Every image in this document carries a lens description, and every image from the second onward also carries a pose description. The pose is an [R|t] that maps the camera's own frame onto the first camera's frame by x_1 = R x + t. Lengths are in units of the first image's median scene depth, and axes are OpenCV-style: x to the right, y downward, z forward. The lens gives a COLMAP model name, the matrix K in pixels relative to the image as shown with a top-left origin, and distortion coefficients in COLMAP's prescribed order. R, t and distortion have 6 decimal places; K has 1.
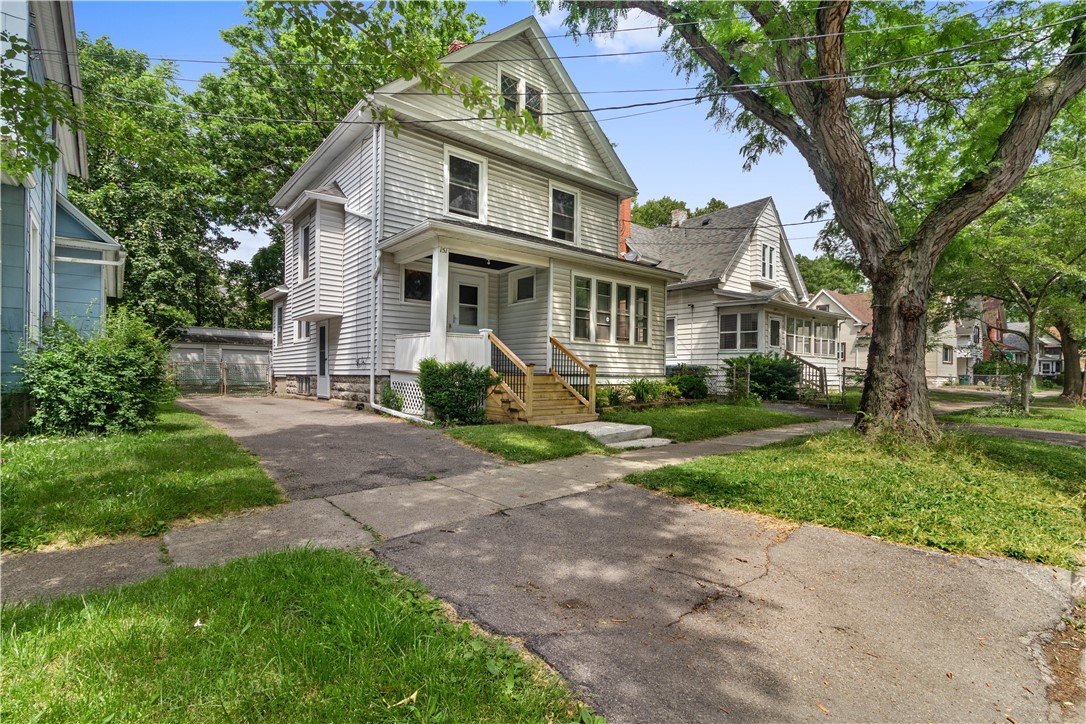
lens RADIAL K [[511.3, 0, 538.2], [0, 511.3, 372.0], [0, 0, 1]] dist [0.008829, 0.000571]
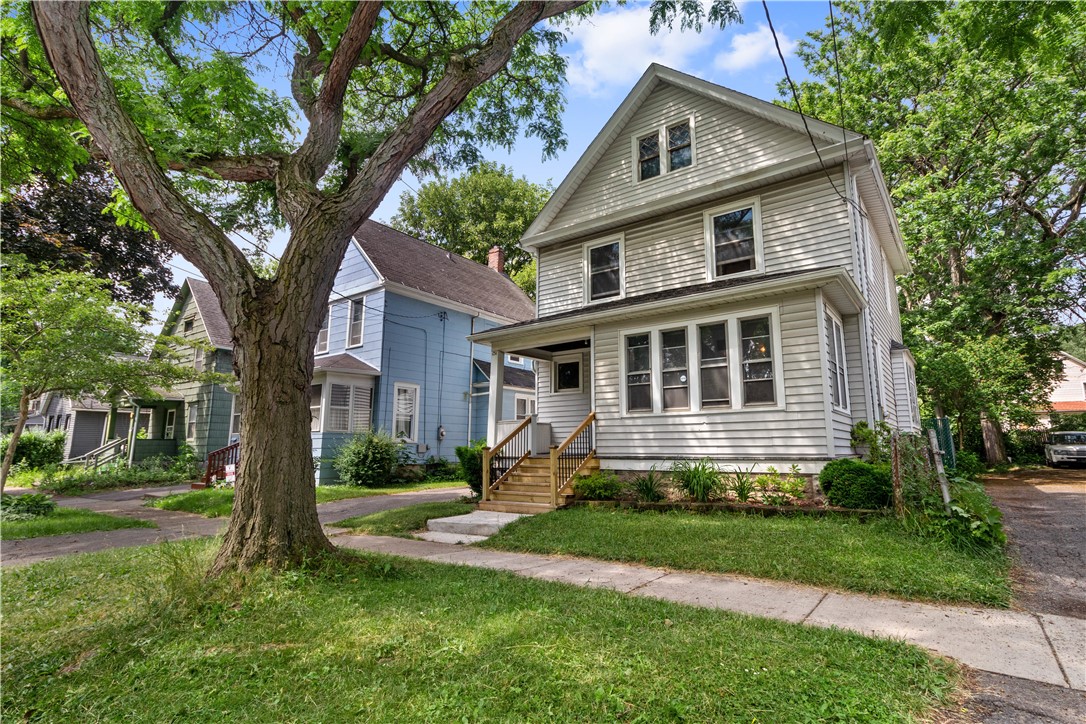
lens RADIAL K [[525.4, 0, 549.5], [0, 525.4, 364.5], [0, 0, 1]] dist [-0.001611, 0.003167]
pose [[0.246455, -0.169081, -0.954291, 0.756143], [0.009344, 0.985033, -0.172114, 0.002255], [0.969109, 0.033501, 0.244346, 0.607236]]
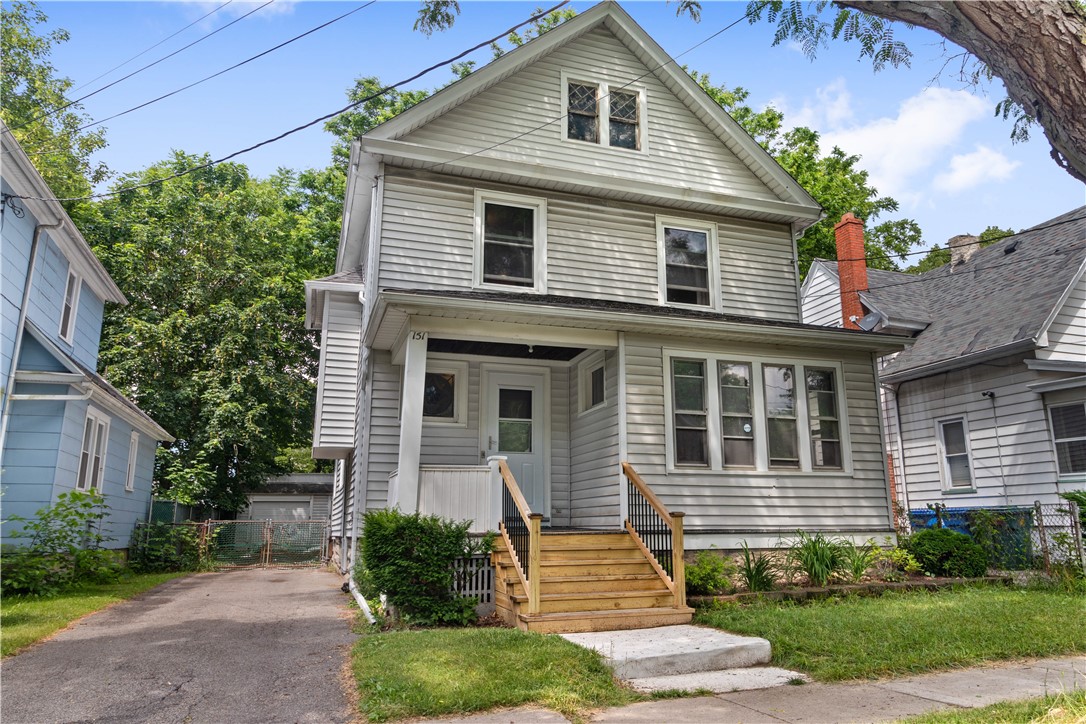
lens RADIAL K [[731.6, 0, 544.8], [0, 731.6, 359.9], [0, 0, 1]] dist [0.004020, -0.002711]
pose [[0.931127, -0.096023, -0.351827, 0.207494], [0.016979, 0.975083, -0.221191, -0.002486], [0.364299, 0.199984, 0.909556, 0.170288]]
